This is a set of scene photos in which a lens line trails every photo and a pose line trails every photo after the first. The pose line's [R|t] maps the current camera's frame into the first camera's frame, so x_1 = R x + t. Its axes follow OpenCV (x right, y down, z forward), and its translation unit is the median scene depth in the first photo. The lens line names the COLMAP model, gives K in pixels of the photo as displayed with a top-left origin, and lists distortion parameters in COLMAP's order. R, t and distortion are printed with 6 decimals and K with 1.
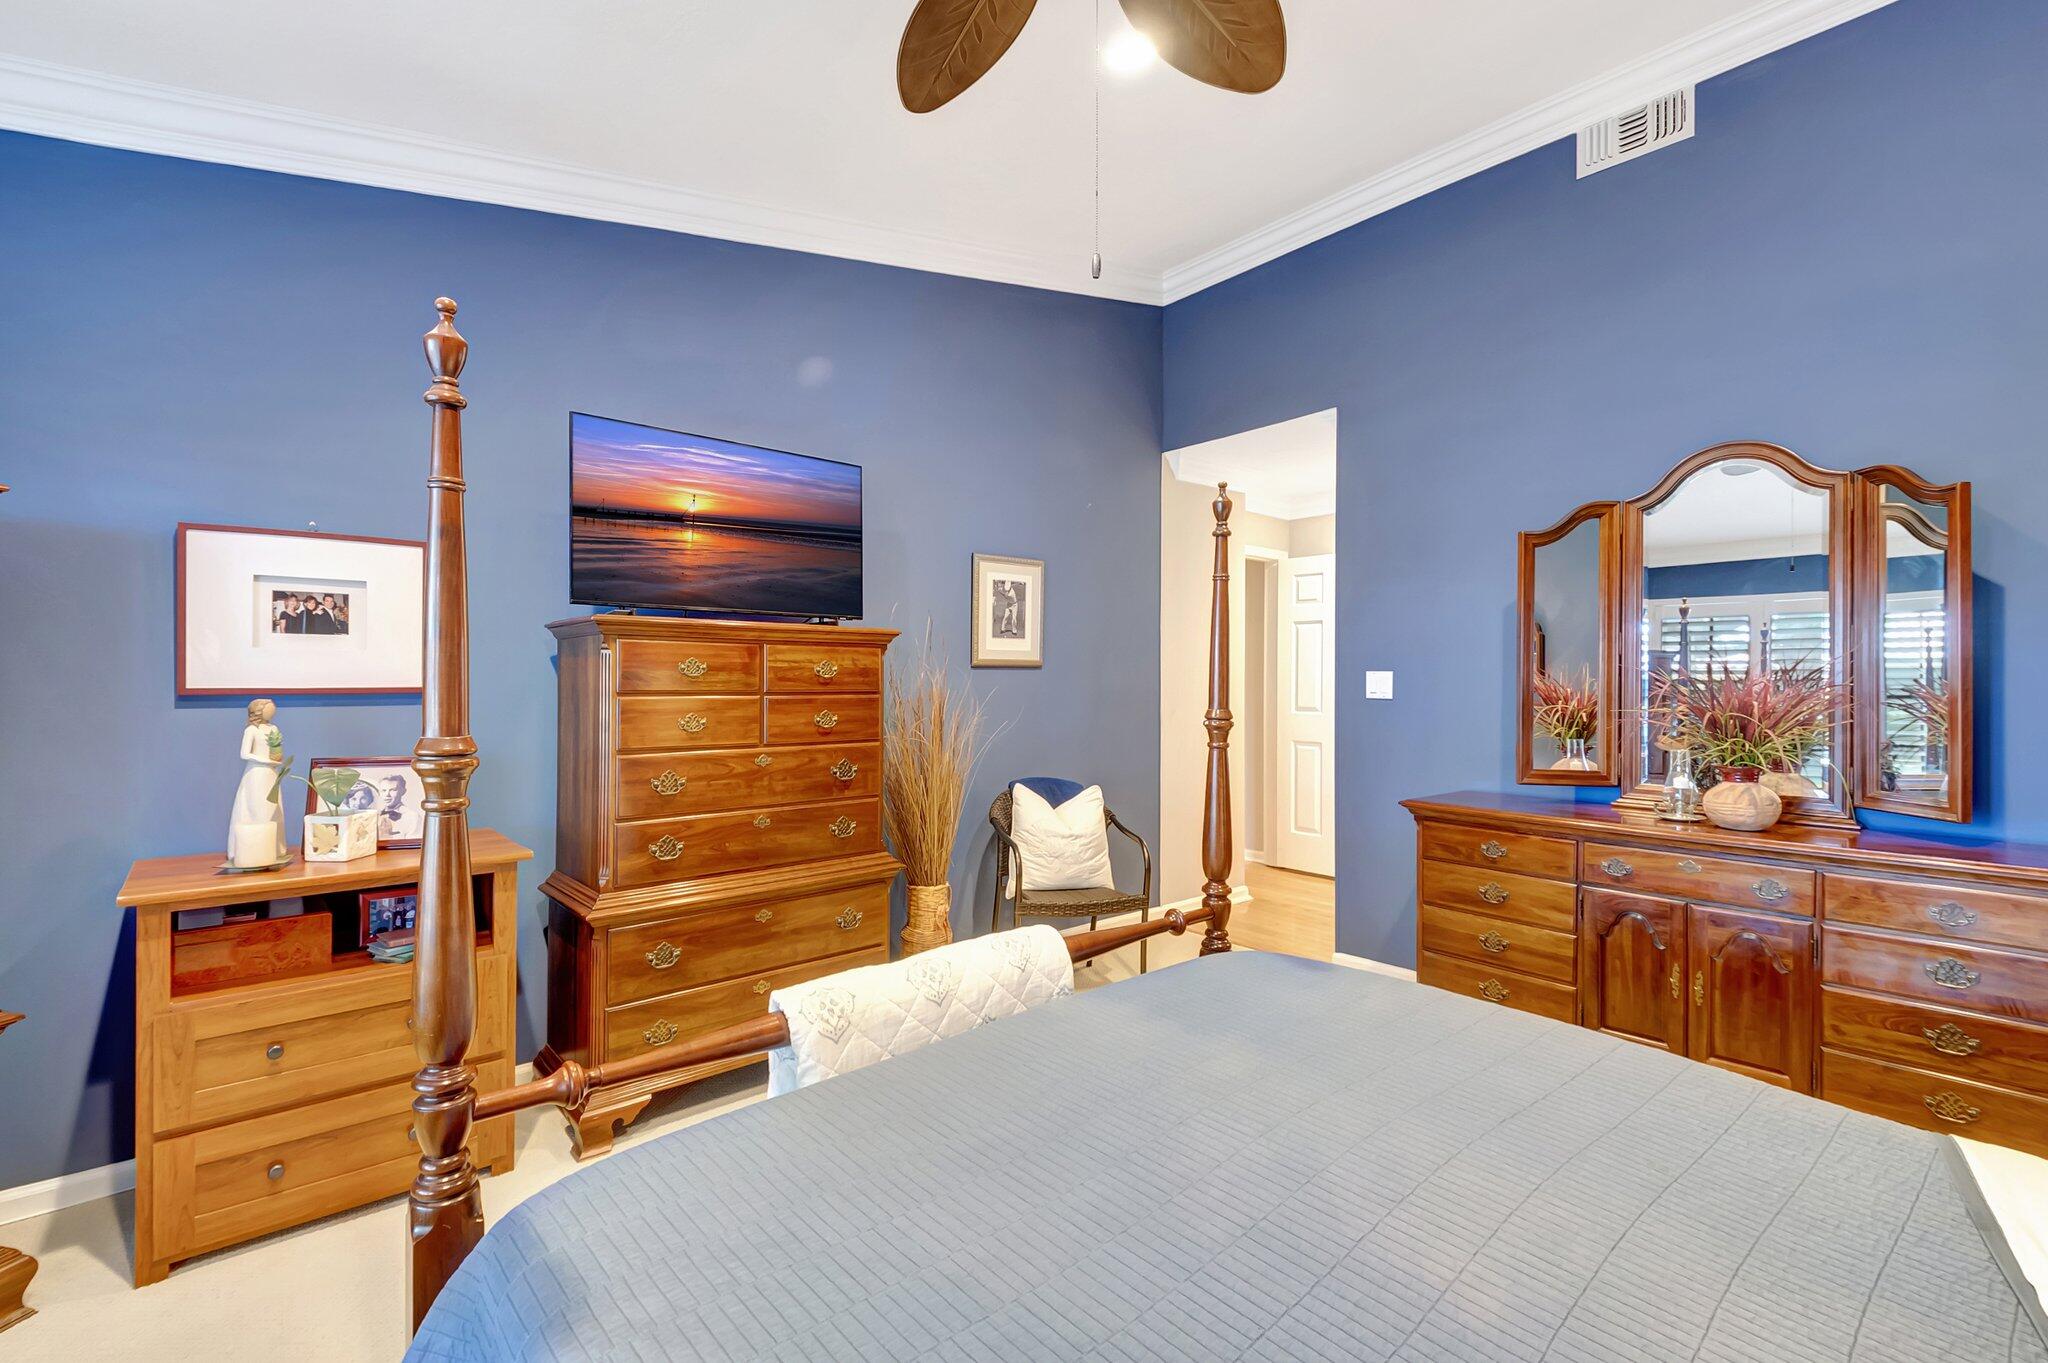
lens RADIAL K [[912.9, 0, 1037.9], [0, 912.9, 702.5], [0, 0, 1]] dist [0.001247, 0.000090]
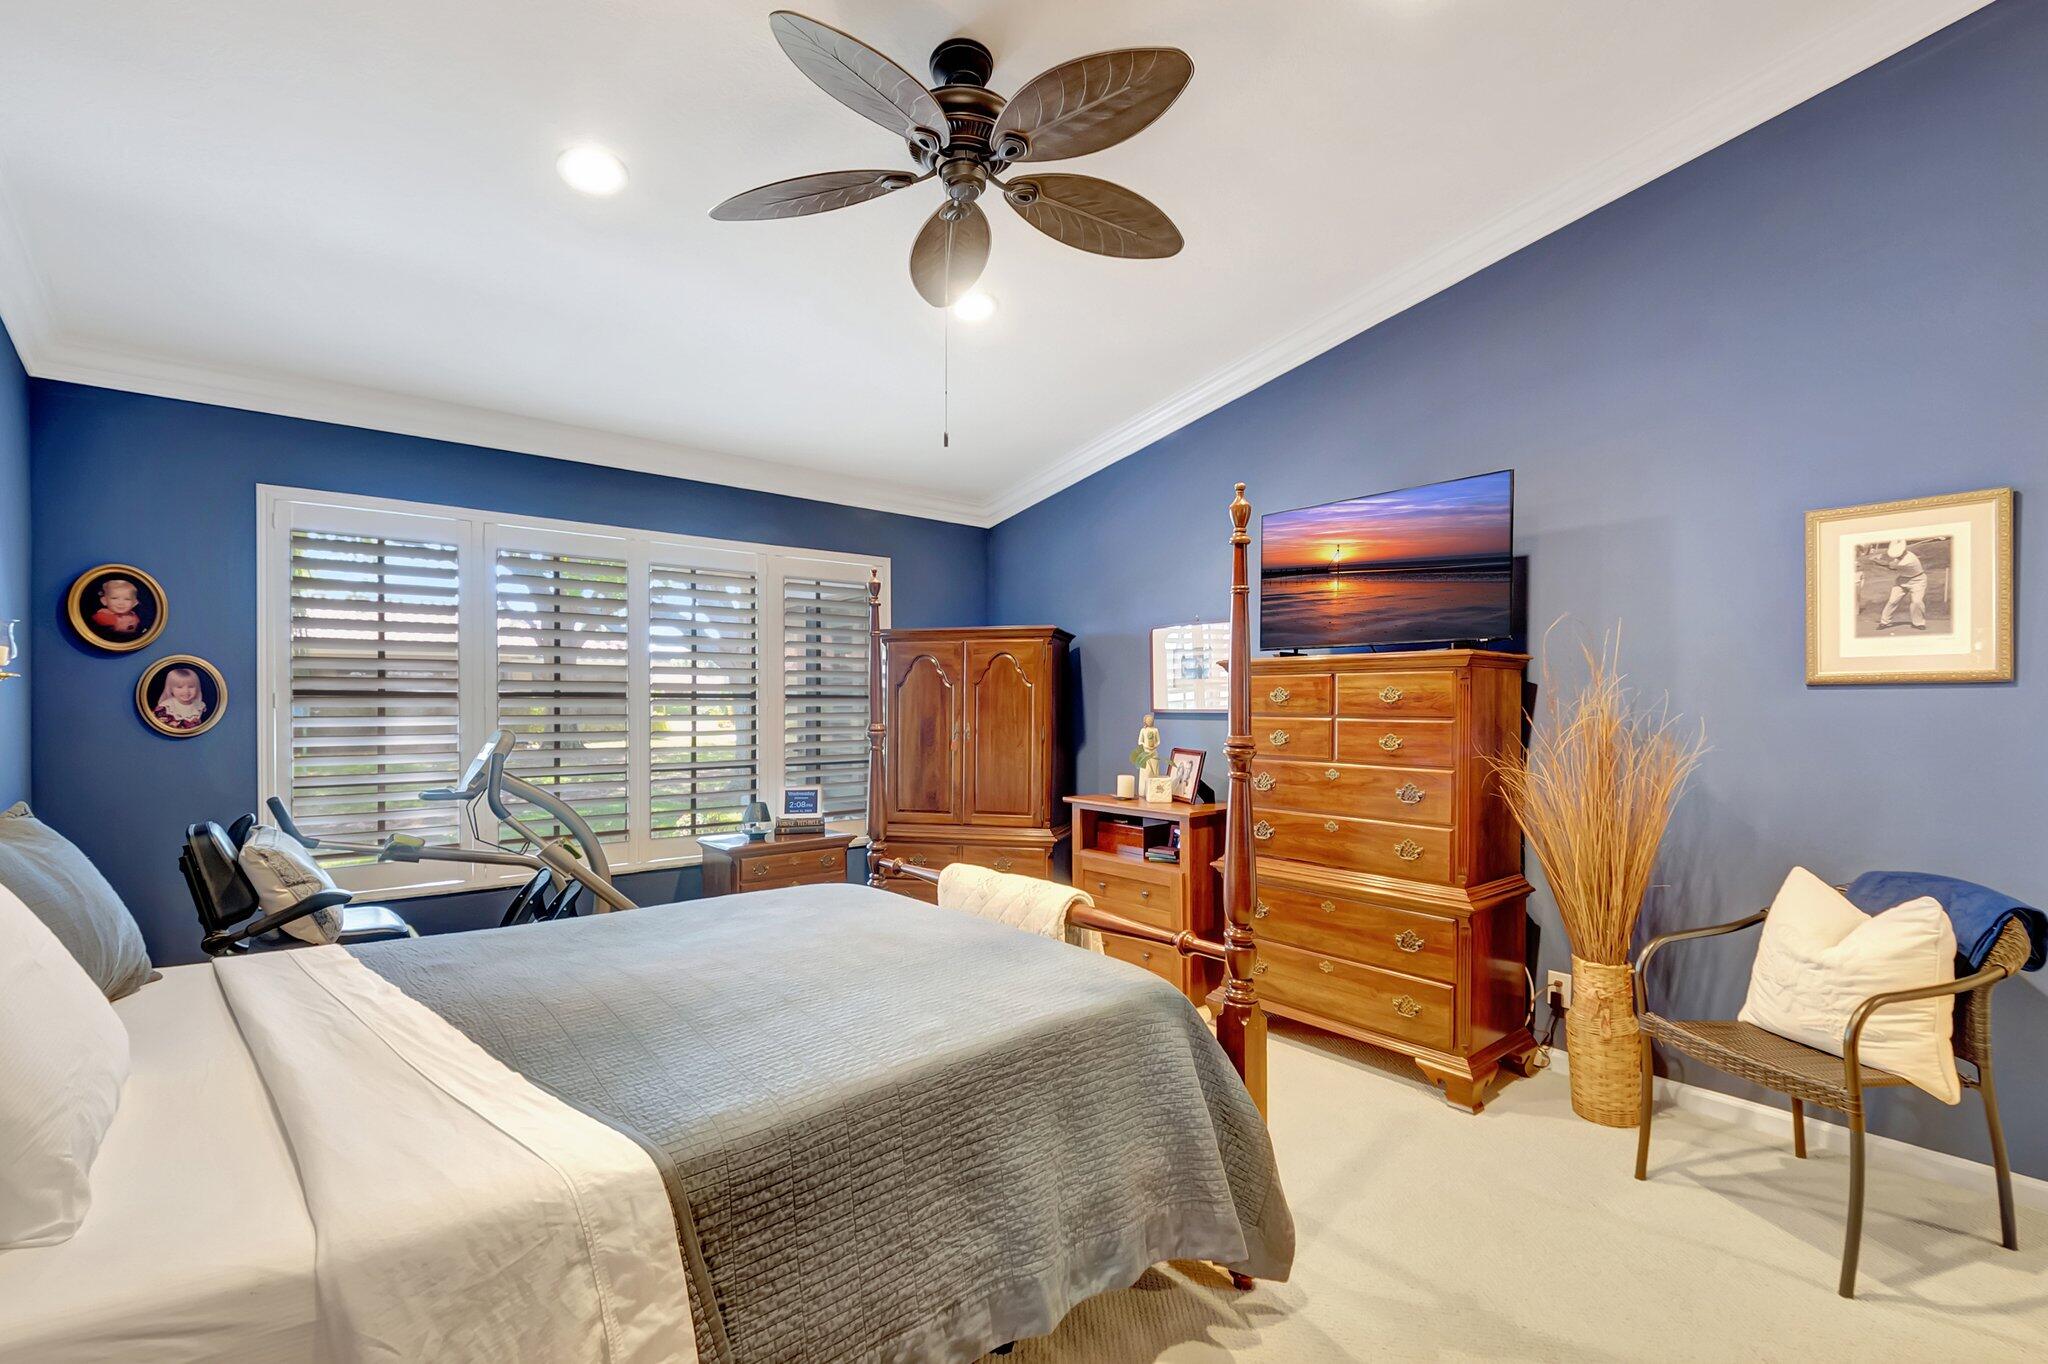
lens RADIAL K [[912.9, 0, 1037.9], [0, 912.9, 703.0], [0, 0, 1]] dist [0.001247, 0.000090]
pose [[-0.035827, 0.002206, -0.999356, 0.825384], [-0.021185, 0.999771, 0.002966, -0.021038], [0.999133, 0.021277, -0.035772, 0.627323]]
